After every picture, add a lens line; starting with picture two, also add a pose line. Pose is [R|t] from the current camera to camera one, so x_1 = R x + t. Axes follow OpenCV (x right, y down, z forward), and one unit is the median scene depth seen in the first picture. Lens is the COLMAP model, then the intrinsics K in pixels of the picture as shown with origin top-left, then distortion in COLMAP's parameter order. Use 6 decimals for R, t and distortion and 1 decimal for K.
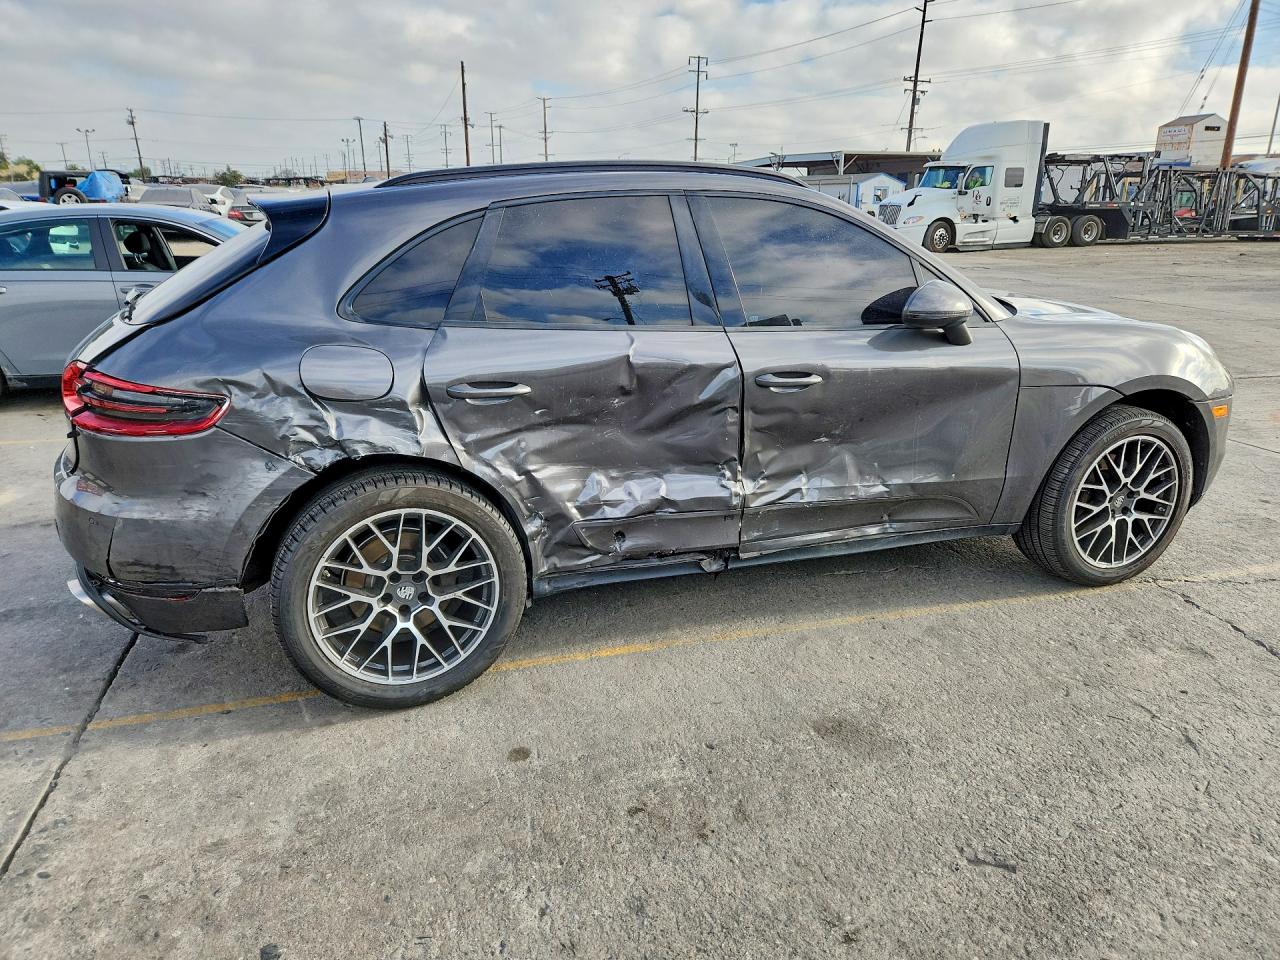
lens RADIAL K [[901.6, 0, 634.0], [0, 901.6, 469.8], [0, 0, 1]] dist [0.050022, -0.028232]
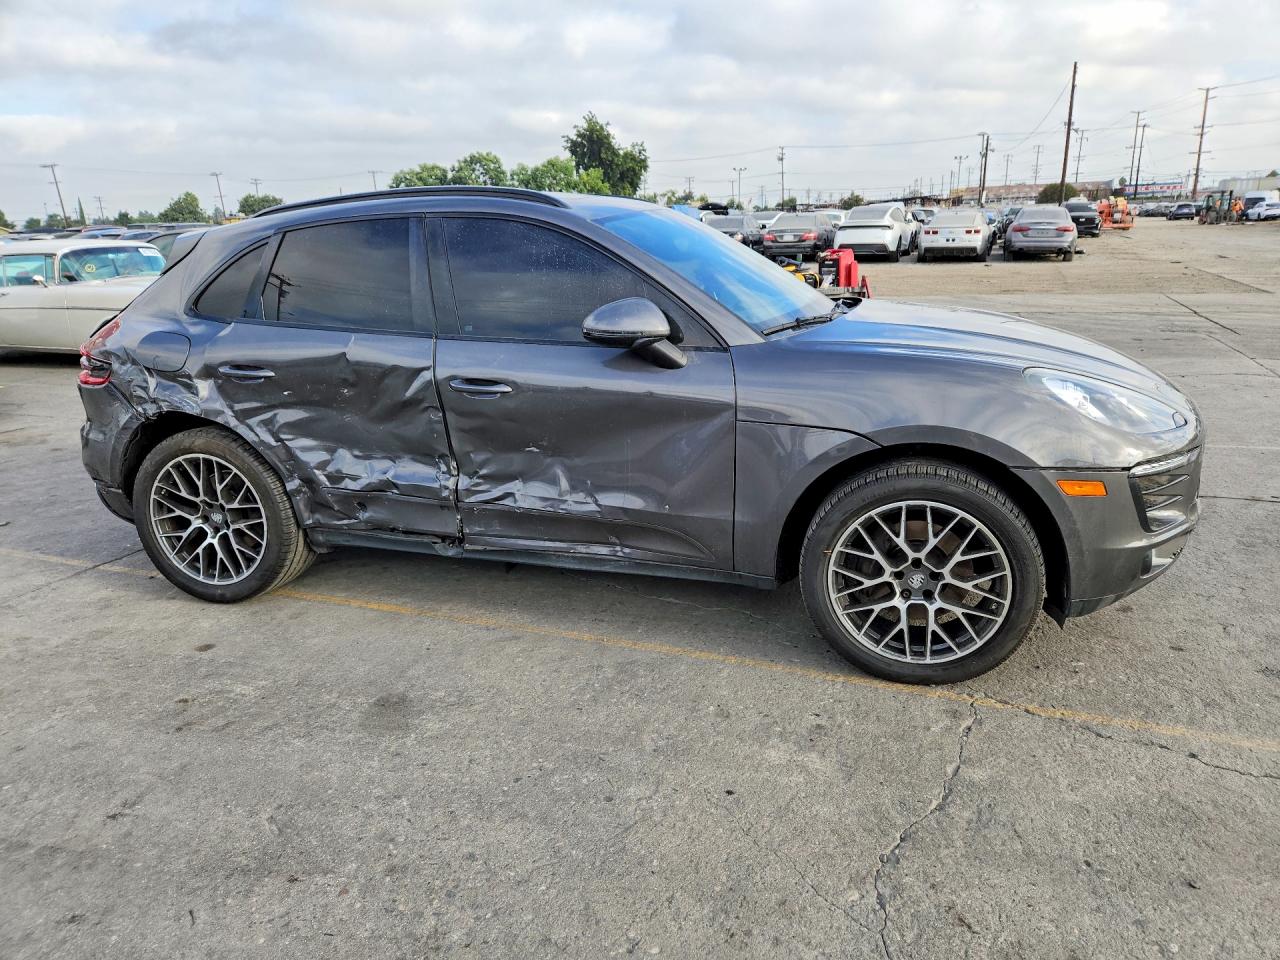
lens RADIAL K [[901.6, 0, 643.4], [0, 901.6, 489.0], [0, 0, 1]] dist [0.050022, -0.028232]
pose [[0.790312, 0.144064, -0.595527, 0.983547], [-0.143406, 0.988460, 0.048807, -0.060333], [0.595686, 0.046830, 0.801851, 0.265027]]
